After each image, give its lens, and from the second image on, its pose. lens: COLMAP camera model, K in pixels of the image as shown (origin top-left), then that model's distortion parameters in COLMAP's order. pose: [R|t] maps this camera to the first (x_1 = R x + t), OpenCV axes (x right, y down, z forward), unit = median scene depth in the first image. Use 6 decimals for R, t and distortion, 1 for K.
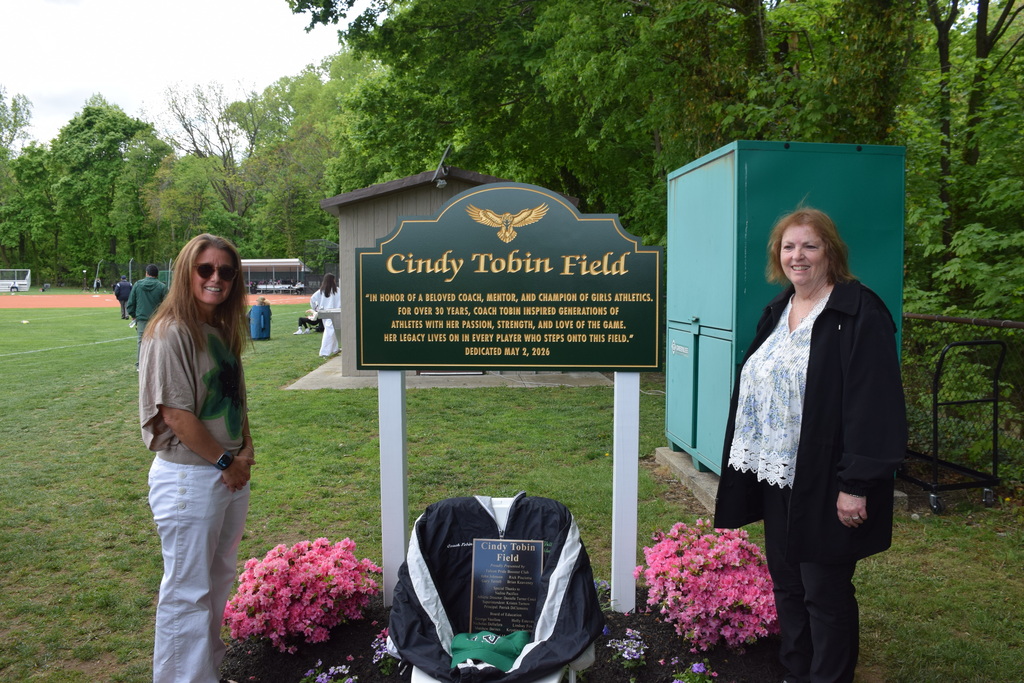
lens RADIAL K [[799.7, 0, 512.0], [0, 799.7, 341.5], [0, 0, 1]] dist [-0.157796, 0.110048]
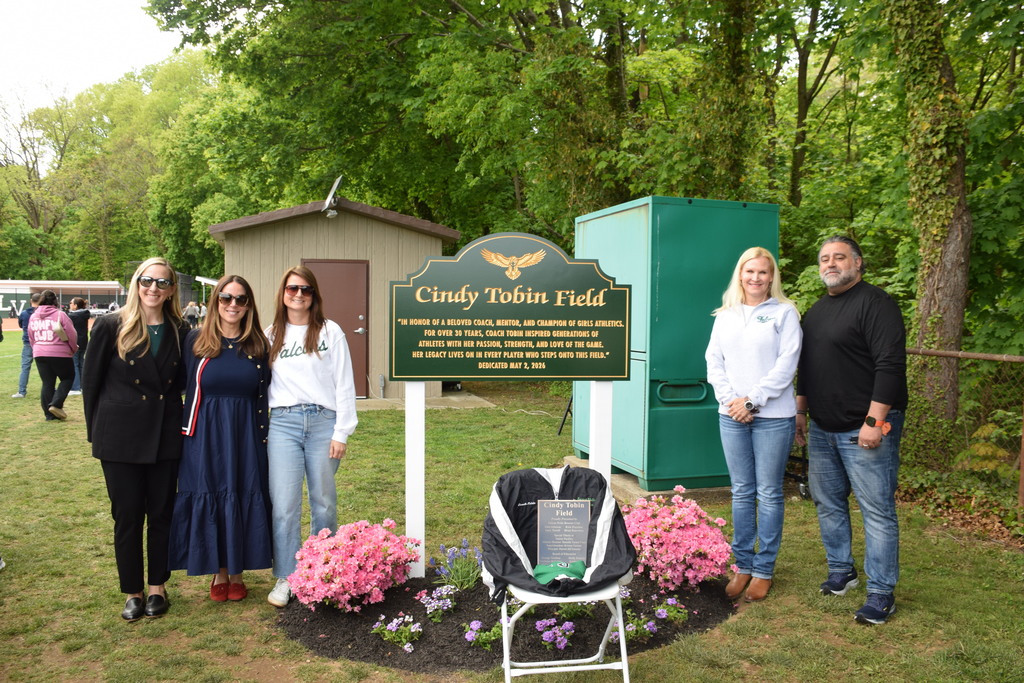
lens RADIAL K [[816.6, 0, 512.0], [0, 816.6, 341.5], [0, 0, 1]] dist [-0.164706, 0.164191]
pose [[0.977960, 0.004732, 0.208738, -0.274461], [0.002724, 0.999369, -0.035416, 0.020170], [-0.208774, 0.035204, 0.977330, -0.260763]]
